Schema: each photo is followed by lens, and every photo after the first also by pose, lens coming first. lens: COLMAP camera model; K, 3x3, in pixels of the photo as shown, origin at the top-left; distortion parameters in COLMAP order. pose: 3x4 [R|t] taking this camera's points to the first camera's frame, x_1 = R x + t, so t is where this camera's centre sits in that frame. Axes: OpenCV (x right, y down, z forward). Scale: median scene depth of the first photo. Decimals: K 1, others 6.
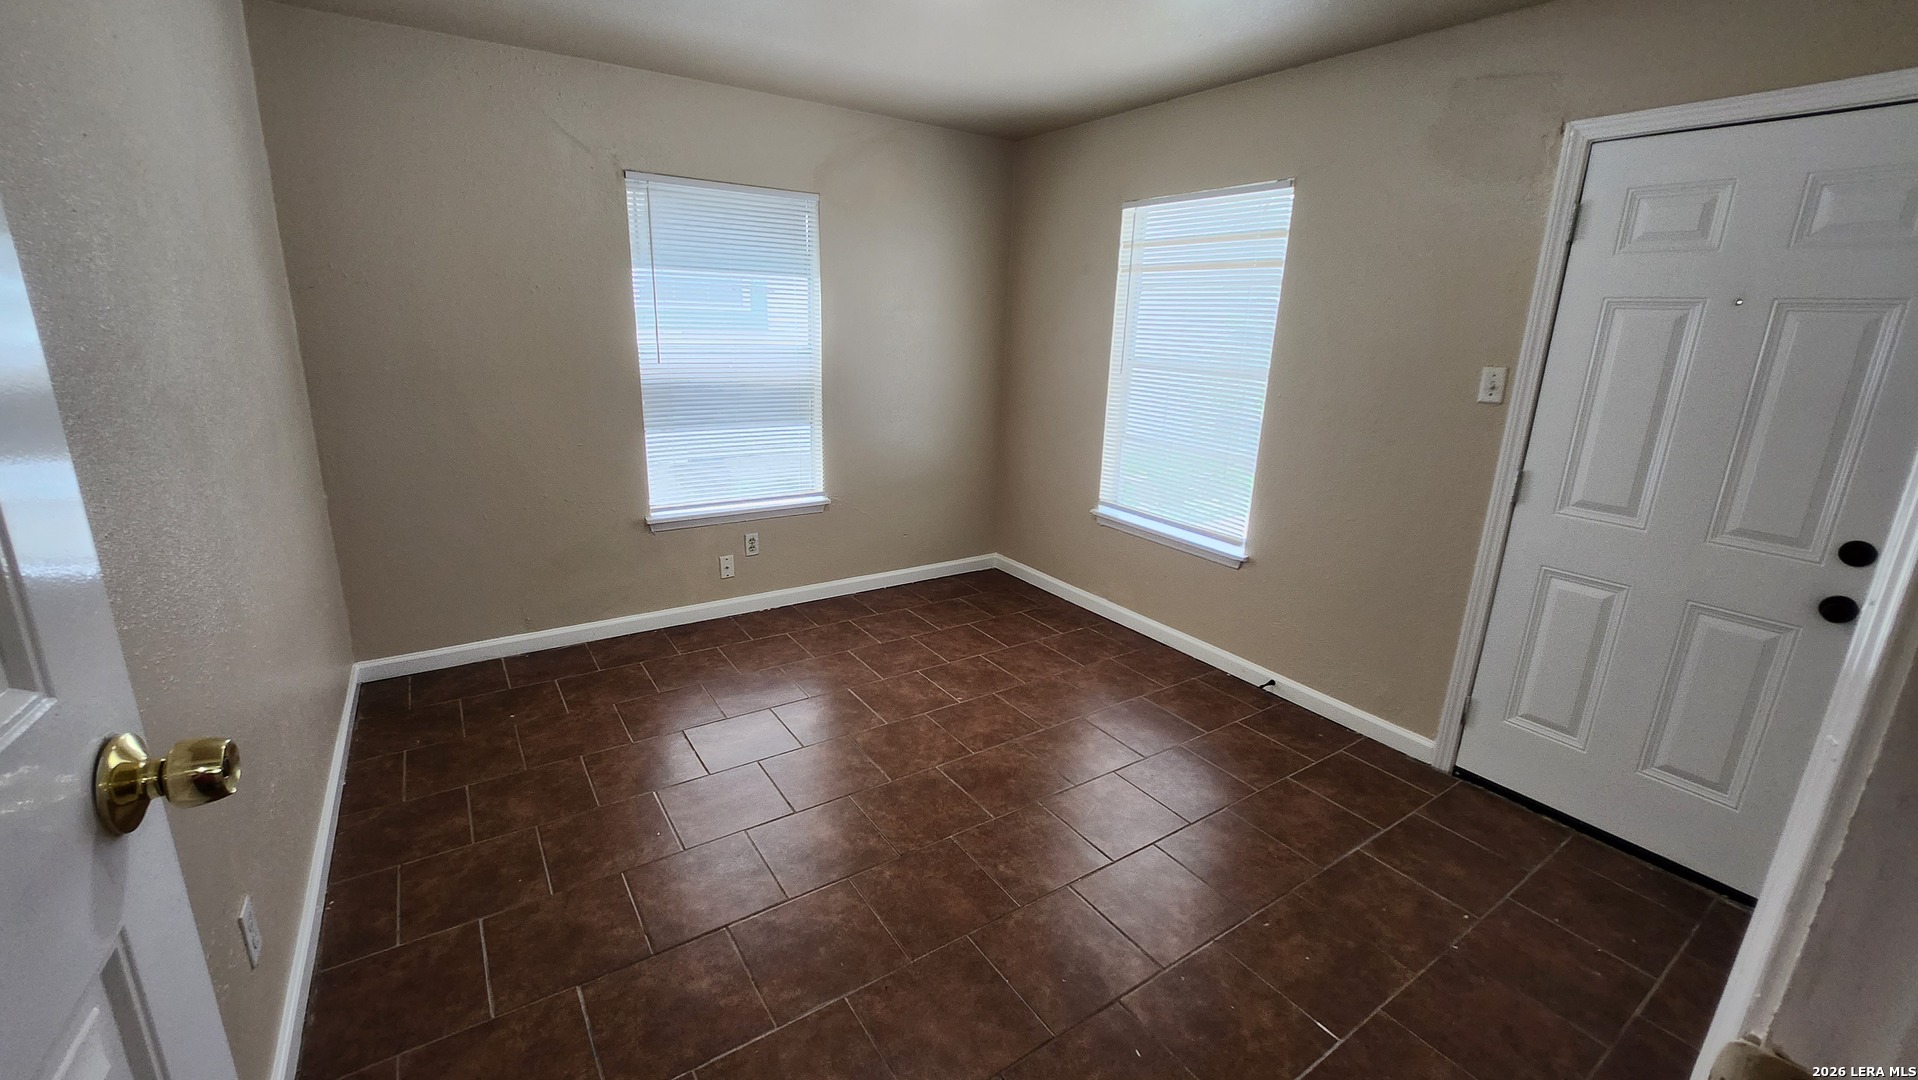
lens RADIAL K [[763.9, 0, 954.3], [0, 763.9, 534.3], [0, 0, 1]] dist [-0.017165, 0.001340]
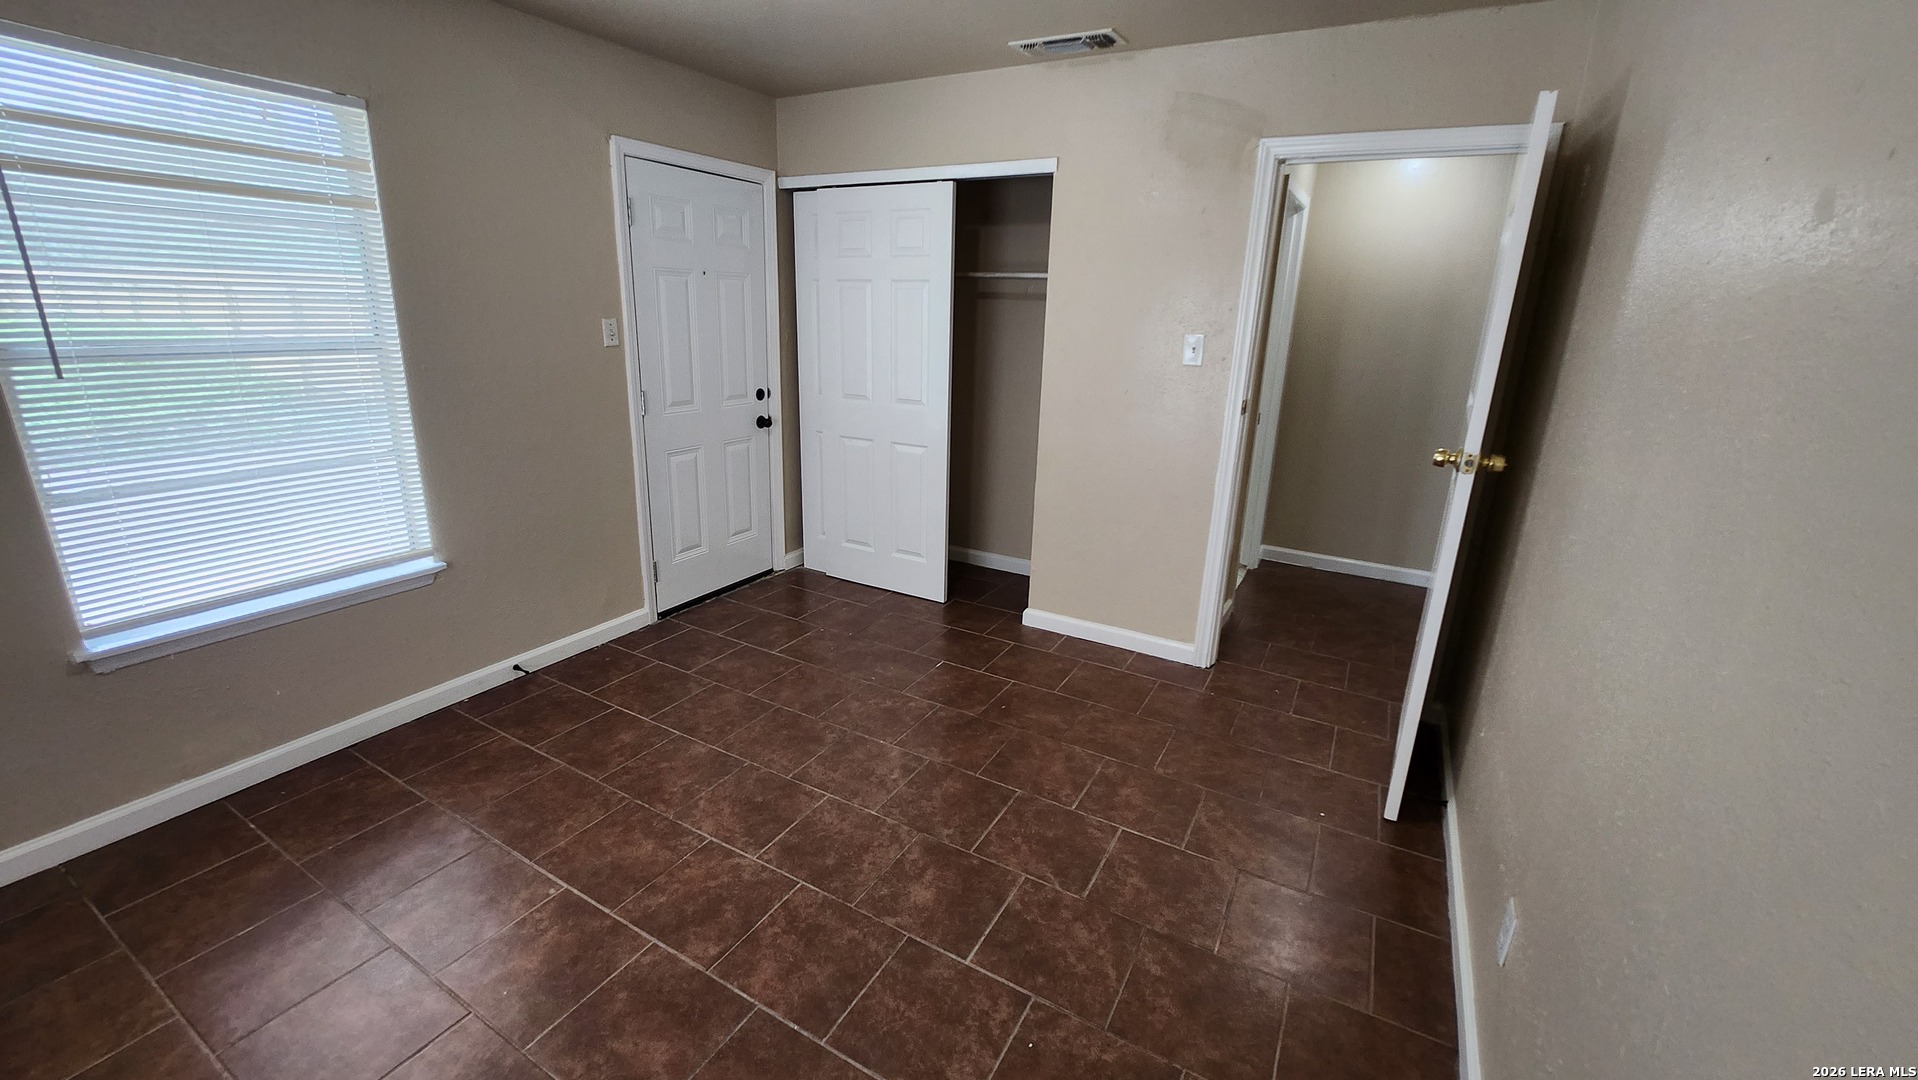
lens RADIAL K [[763.9, 0, 942.5], [0, 763.9, 530.9], [0, 0, 1]] dist [-0.017165, 0.001340]
pose [[-0.437548, -0.298713, 0.848129, -0.742812], [0.194735, 0.889346, 0.413694, -0.320632], [-0.877856, 0.346171, -0.330962, 1.040324]]
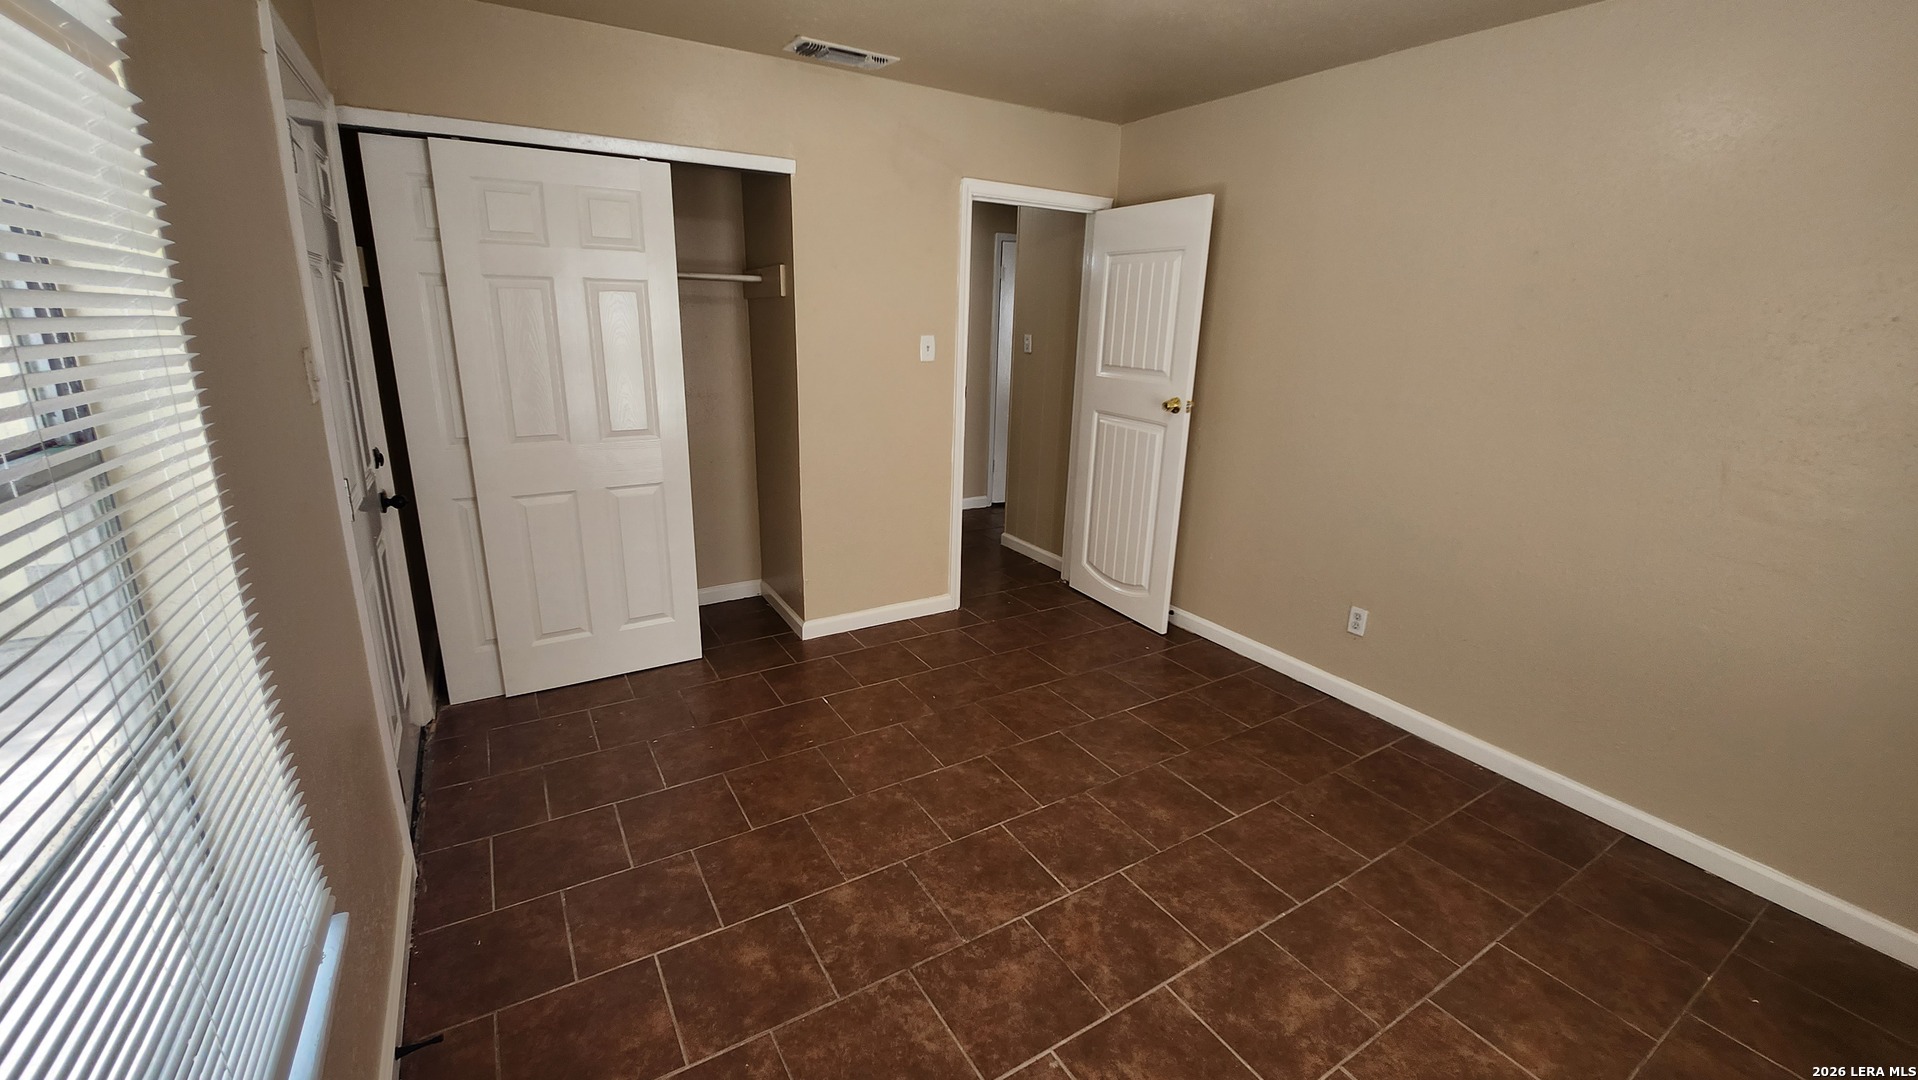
lens RADIAL K [[763.9, 0, 954.8], [0, 763.9, 530.3], [0, 0, 1]] dist [-0.017165, 0.001340]
pose [[-0.997088, -0.069786, 0.030736, 0.104491], [-0.044027, 0.855948, 0.515185, -0.446768], [-0.062261, 0.512331, -0.856528, 1.595822]]
